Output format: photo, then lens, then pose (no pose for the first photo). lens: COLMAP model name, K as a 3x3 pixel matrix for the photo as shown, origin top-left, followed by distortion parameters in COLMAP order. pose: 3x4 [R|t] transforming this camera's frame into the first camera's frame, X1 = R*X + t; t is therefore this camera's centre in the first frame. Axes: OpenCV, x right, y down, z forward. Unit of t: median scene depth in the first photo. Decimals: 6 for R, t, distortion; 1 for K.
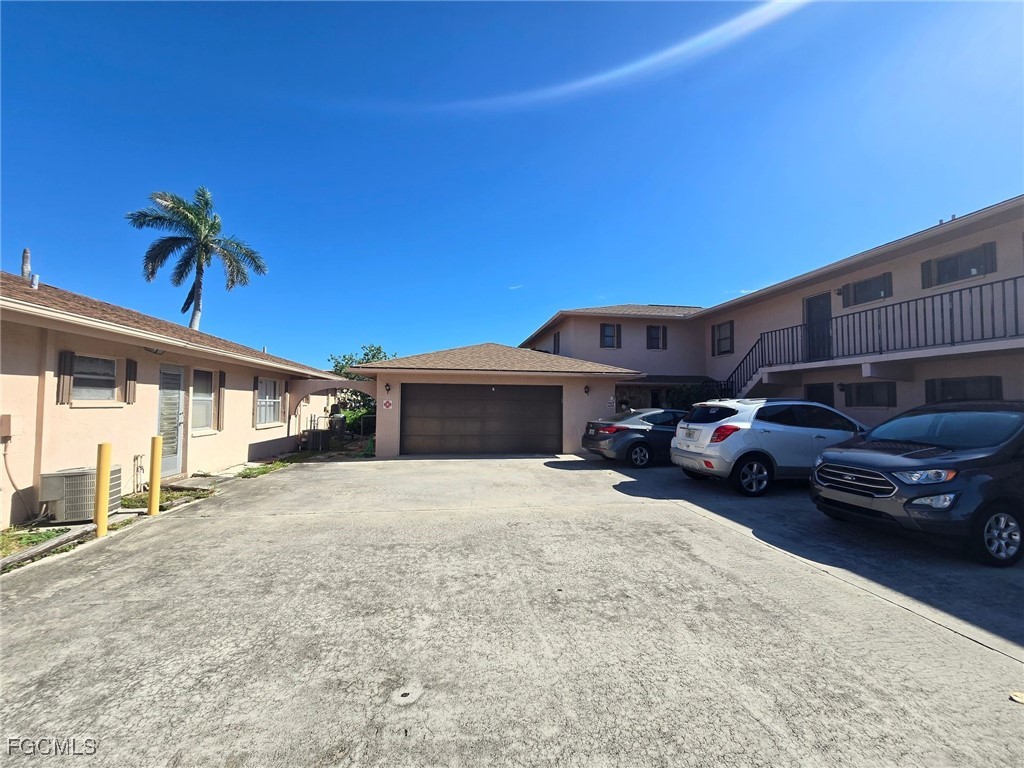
lens RADIAL K [[420.8, 0, 512.1], [0, 420.8, 390.9], [0, 0, 1]] dist [-0.003331, 0.000076]
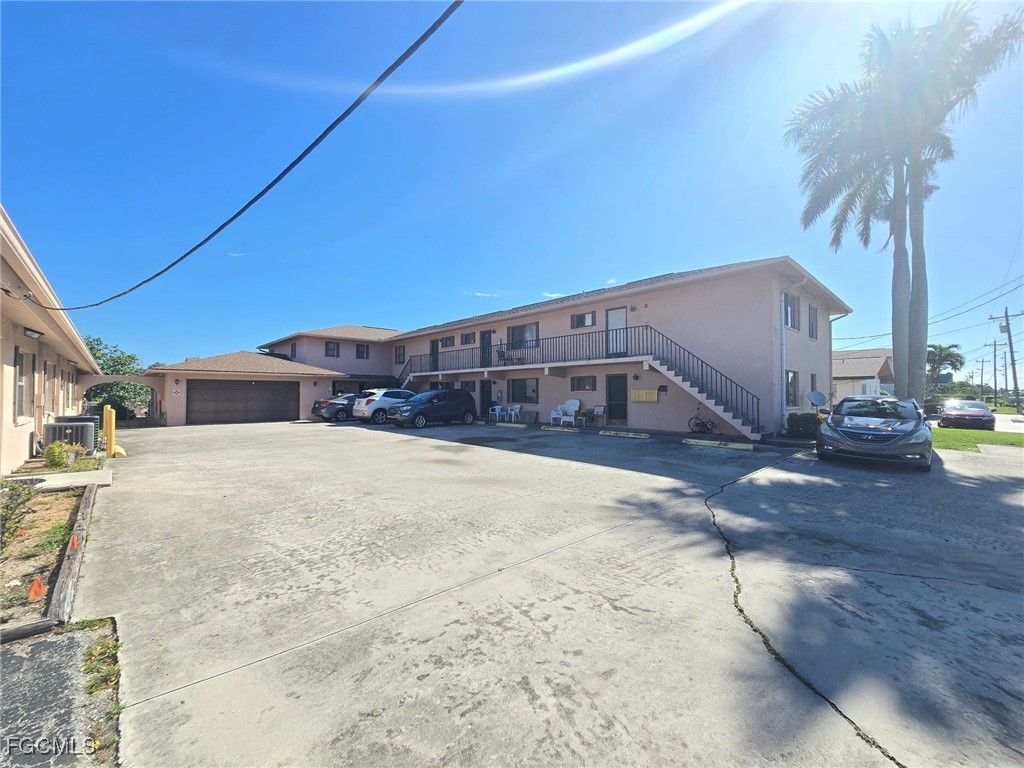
lens RADIAL K [[420.8, 0, 518.6], [0, 420.8, 389.8], [0, 0, 1]] dist [-0.003331, 0.000076]
pose [[0.817510, -0.000616, 0.575914, -0.145673], [-0.010955, 0.999802, 0.016620, -0.016768], [-0.575810, -0.019896, 0.817341, -0.976144]]
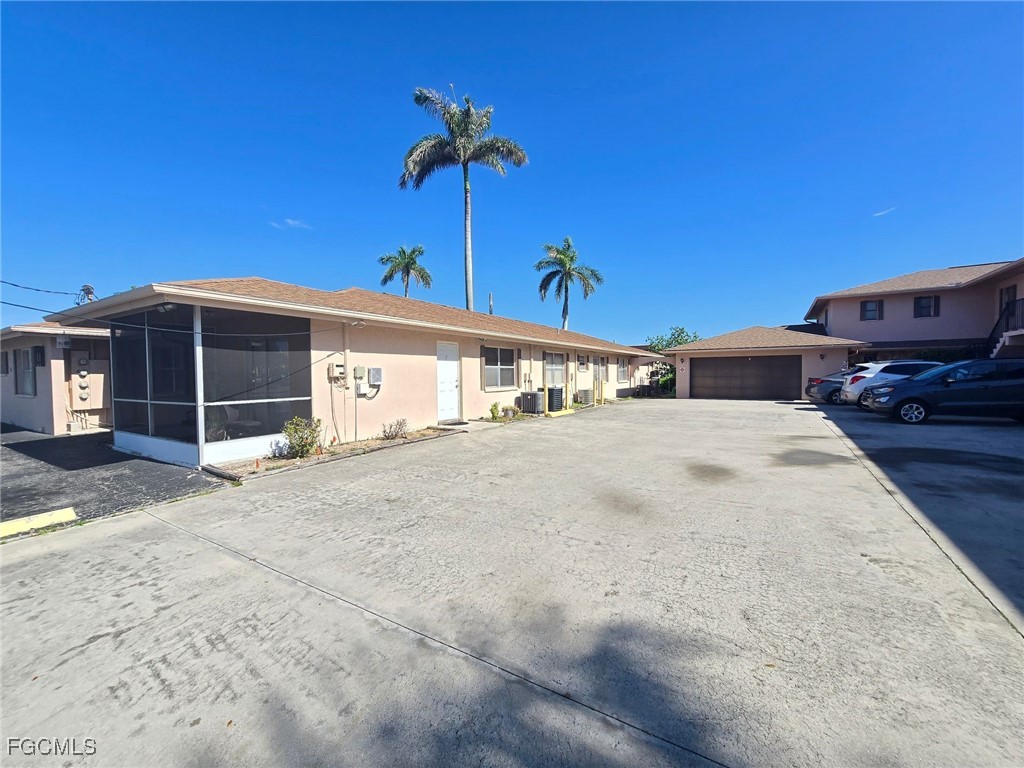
lens RADIAL K [[420.8, 0, 514.9], [0, 420.8, 388.4], [0, 0, 1]] dist [-0.003331, 0.000076]
pose [[0.763965, 0.006898, -0.645221, 0.314571], [0.035936, 0.997936, 0.053218, -0.010087], [0.644257, -0.063844, 0.762140, -0.830869]]
